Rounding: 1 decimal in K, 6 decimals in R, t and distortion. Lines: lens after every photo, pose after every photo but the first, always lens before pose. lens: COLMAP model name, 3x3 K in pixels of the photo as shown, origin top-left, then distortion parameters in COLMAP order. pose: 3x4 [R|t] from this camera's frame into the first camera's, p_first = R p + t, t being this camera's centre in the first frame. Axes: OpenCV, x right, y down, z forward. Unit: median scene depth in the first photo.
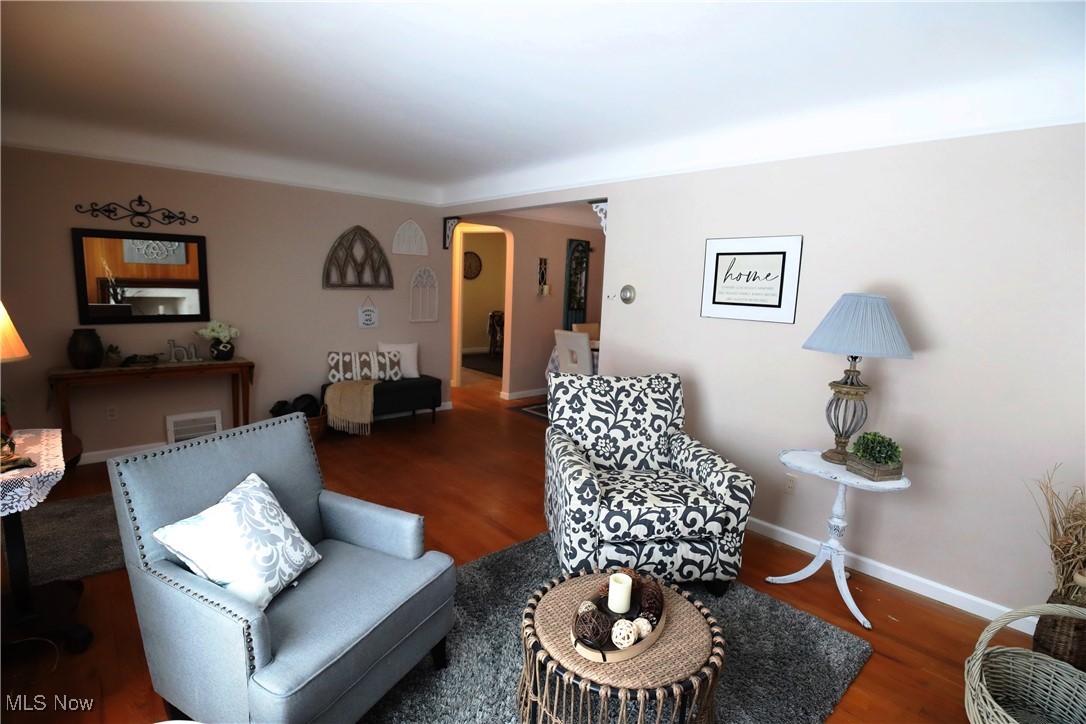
lens RADIAL K [[526.4, 0, 544.4], [0, 526.4, 366.5], [0, 0, 1]] dist [-0.024510, -0.005041]
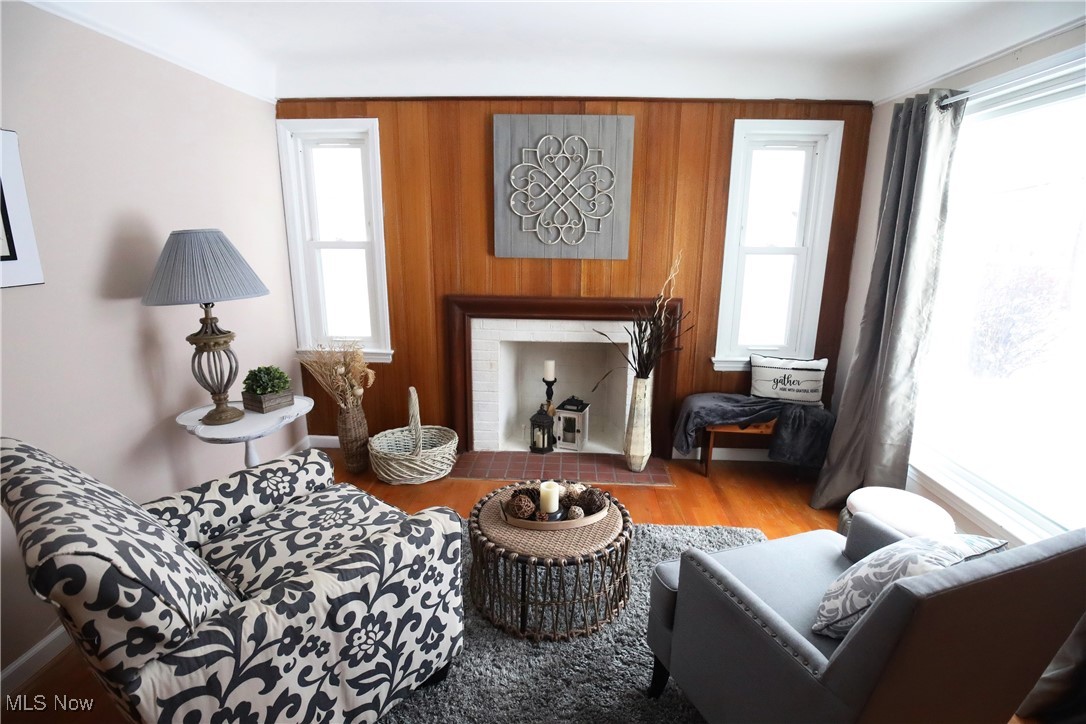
lens RADIAL K [[526.4, 0, 544.7], [0, 526.4, 366.2], [0, 0, 1]] dist [-0.024510, -0.005041]
pose [[-0.696818, -0.223037, 0.681689, -0.352127], [0.071583, 0.924052, 0.375506, -0.172856], [-0.713667, 0.310456, -0.627930, 0.981094]]
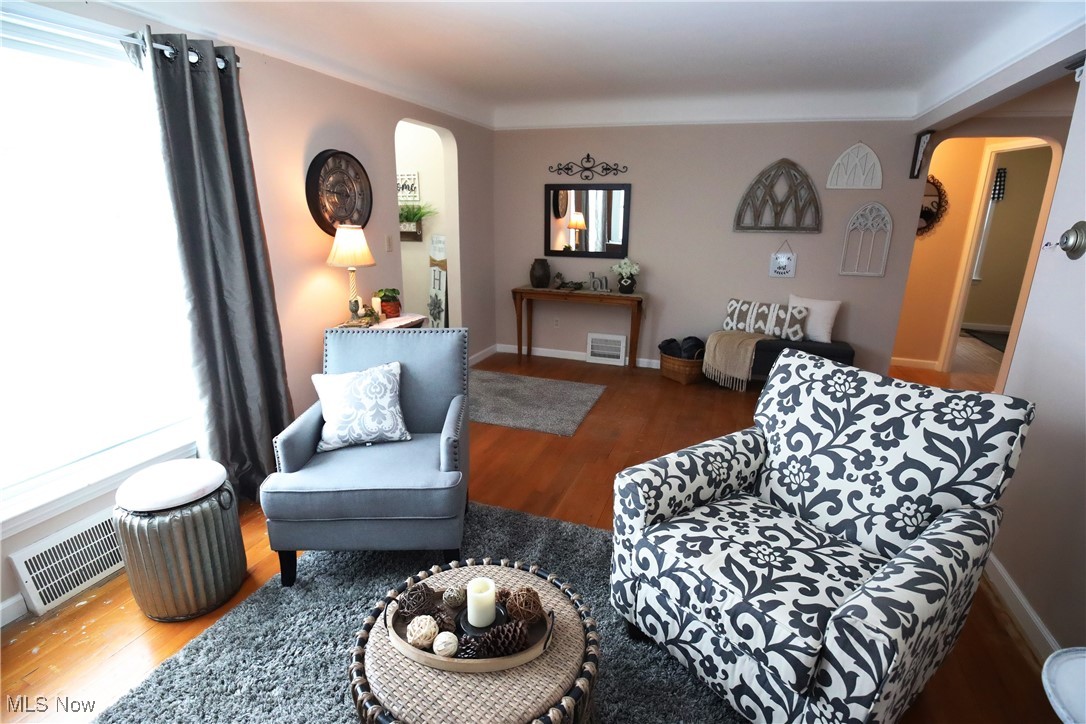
lens RADIAL K [[526.4, 0, 544.9], [0, 526.4, 365.6], [0, 0, 1]] dist [-0.024510, -0.005041]
pose [[0.464084, 0.214730, -0.859370, 0.471120], [-0.136124, 0.975937, 0.170346, -0.041551], [0.875269, 0.037926, 0.482147, 0.403377]]
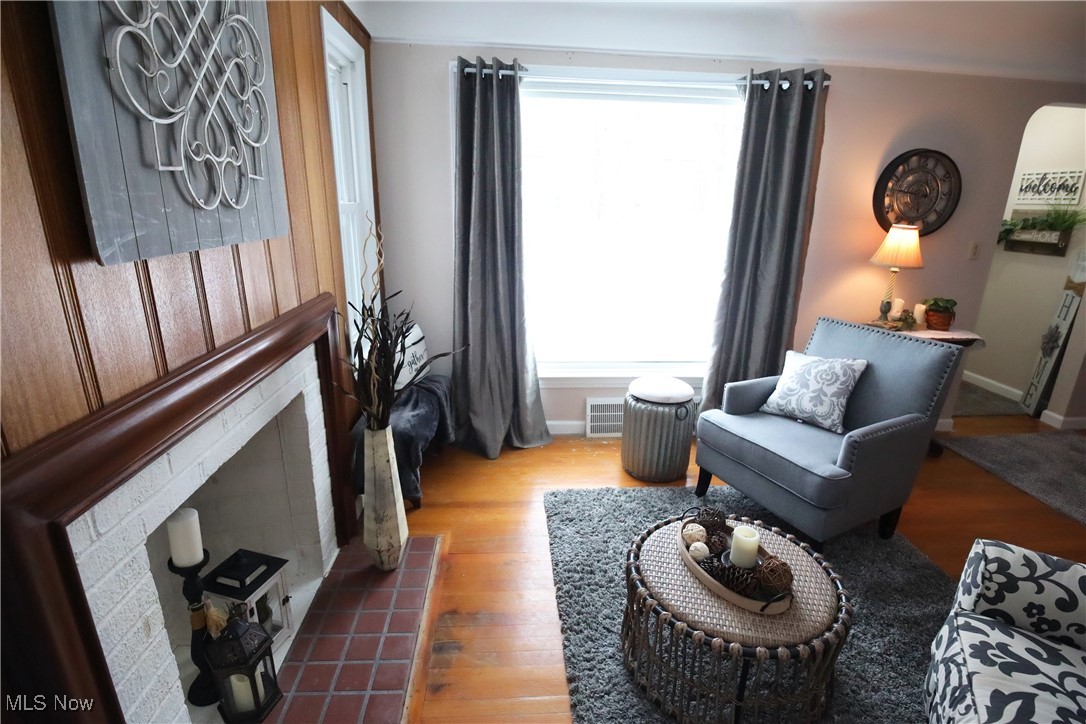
lens RADIAL K [[526.4, 0, 547.2], [0, 526.4, 365.6], [0, 0, 1]] dist [-0.024510, -0.005041]
pose [[-0.624332, 0.179183, -0.760331, 0.585459], [-0.170447, 0.918636, 0.356449, -0.073039], [0.762337, 0.352139, -0.542992, 0.659156]]
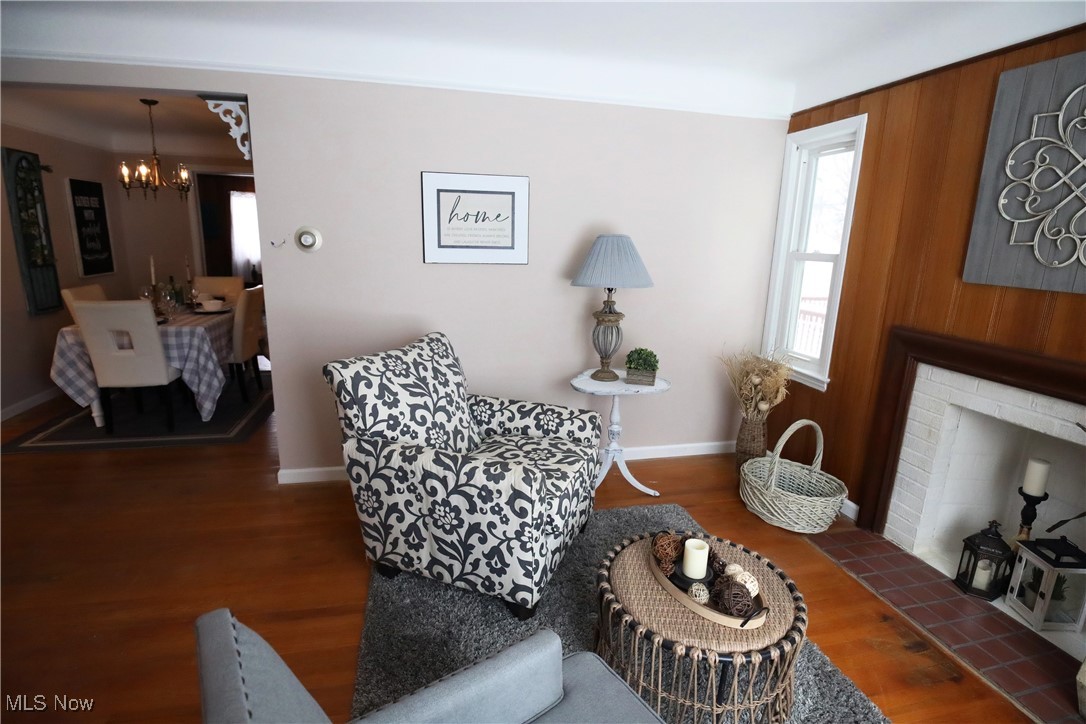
lens RADIAL K [[526.4, 0, 545.8], [0, 526.4, 366.6], [0, 0, 1]] dist [-0.024510, -0.005041]
pose [[0.494554, -0.230920, 0.837910, -0.425255], [0.127811, 0.972901, 0.192685, -0.079619], [-0.859698, 0.011801, 0.510666, 0.435278]]
